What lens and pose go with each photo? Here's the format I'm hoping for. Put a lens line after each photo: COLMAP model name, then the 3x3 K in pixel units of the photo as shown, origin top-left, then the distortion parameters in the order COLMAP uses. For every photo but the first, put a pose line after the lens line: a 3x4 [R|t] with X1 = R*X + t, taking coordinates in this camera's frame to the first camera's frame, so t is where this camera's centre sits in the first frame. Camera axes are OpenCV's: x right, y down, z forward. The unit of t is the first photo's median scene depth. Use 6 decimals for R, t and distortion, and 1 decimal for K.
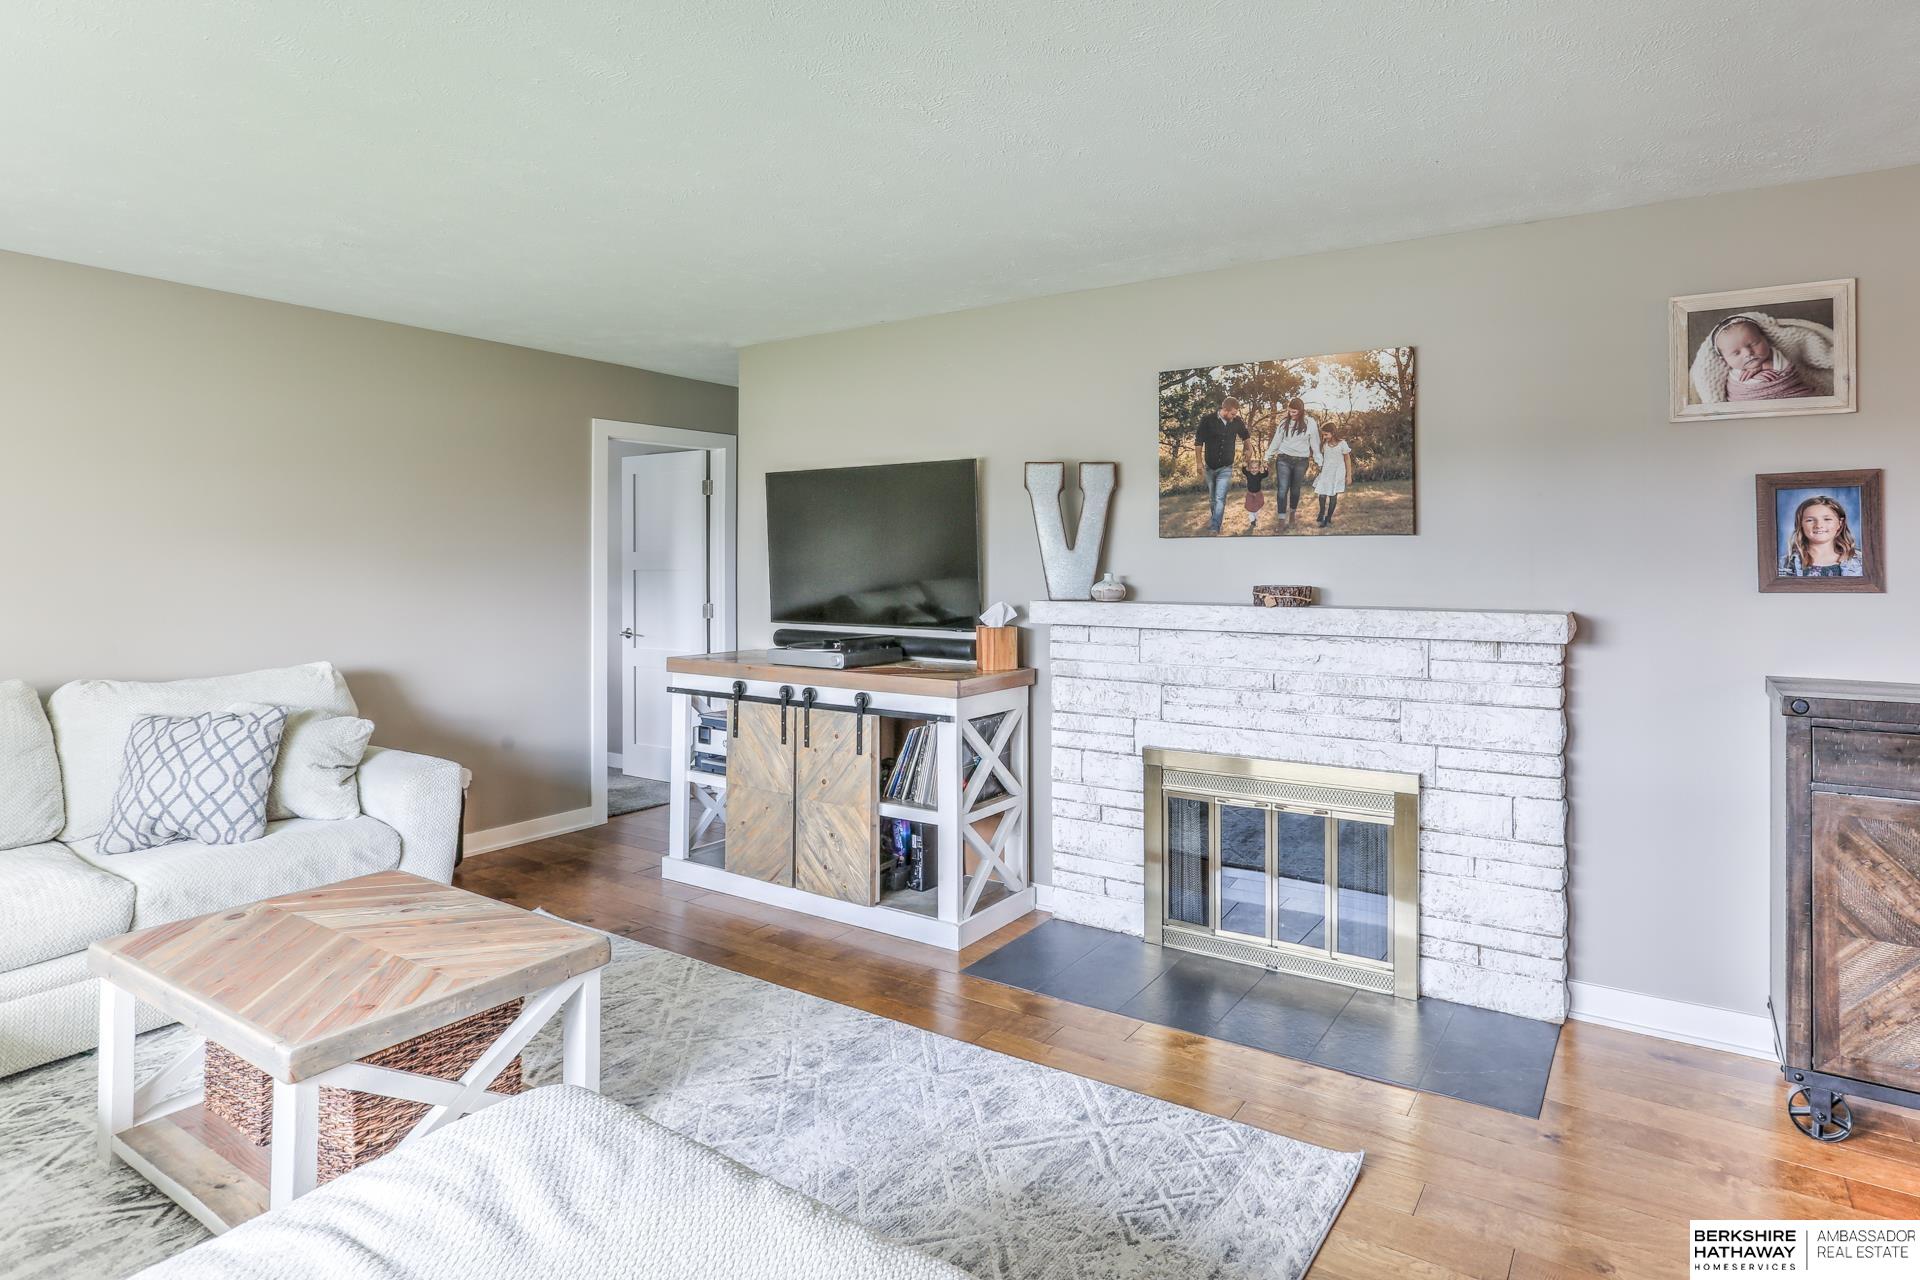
lens RADIAL K [[873.8, 0, 960.9], [0, 873.8, 551.5], [0, 0, 1]] dist [-0.003708, -0.000249]
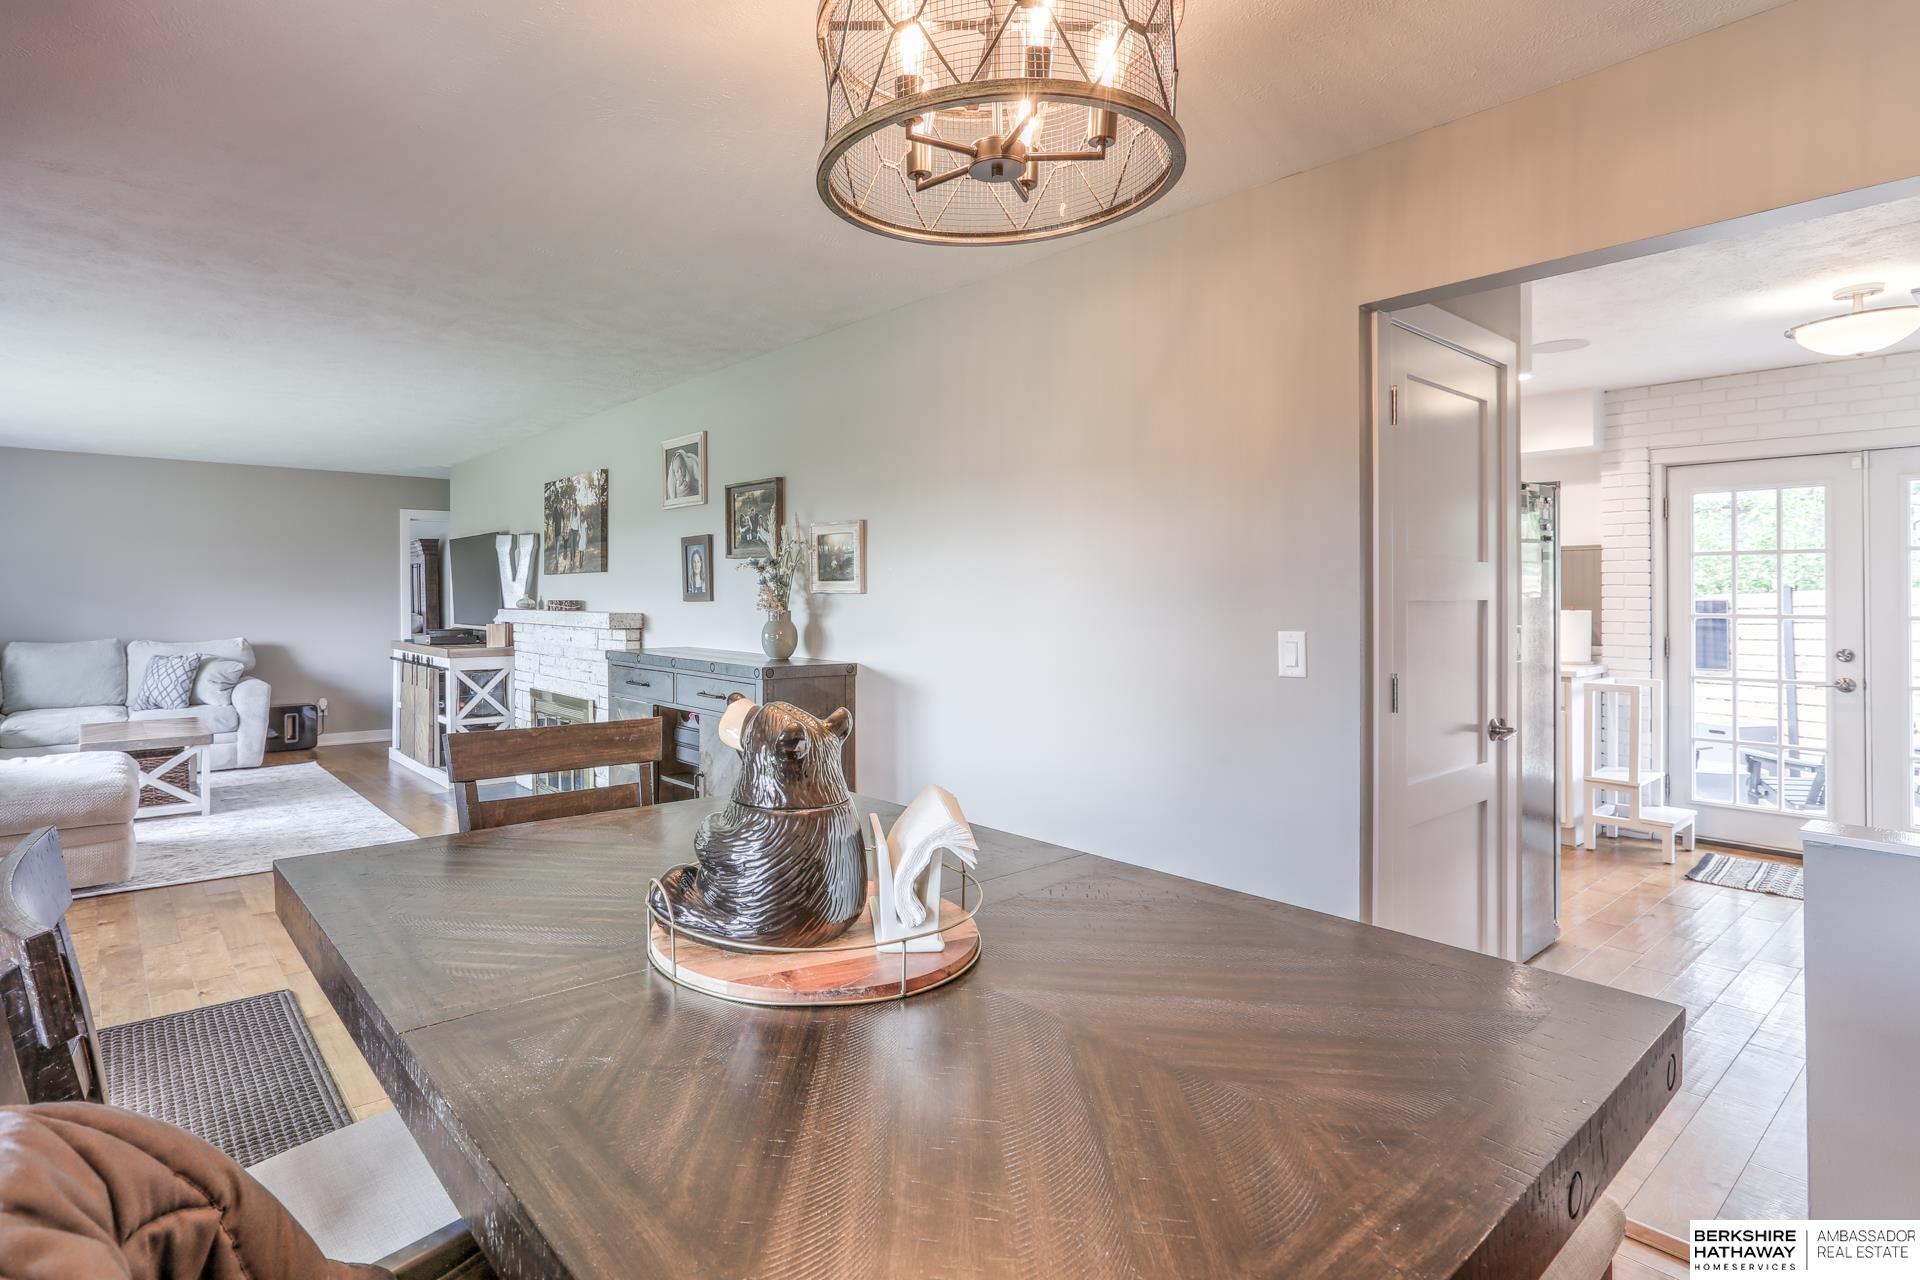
lens RADIAL K [[970.7, 0, 958.6], [0, 970.7, 599.1], [0, 0, 1]] dist [-0.001571, -0.000305]
pose [[0.935167, -0.001977, -0.354202, 1.891667], [0.006065, 0.999927, 0.010431, 0.020857], [0.354155, -0.011903, 0.935111, -0.630166]]
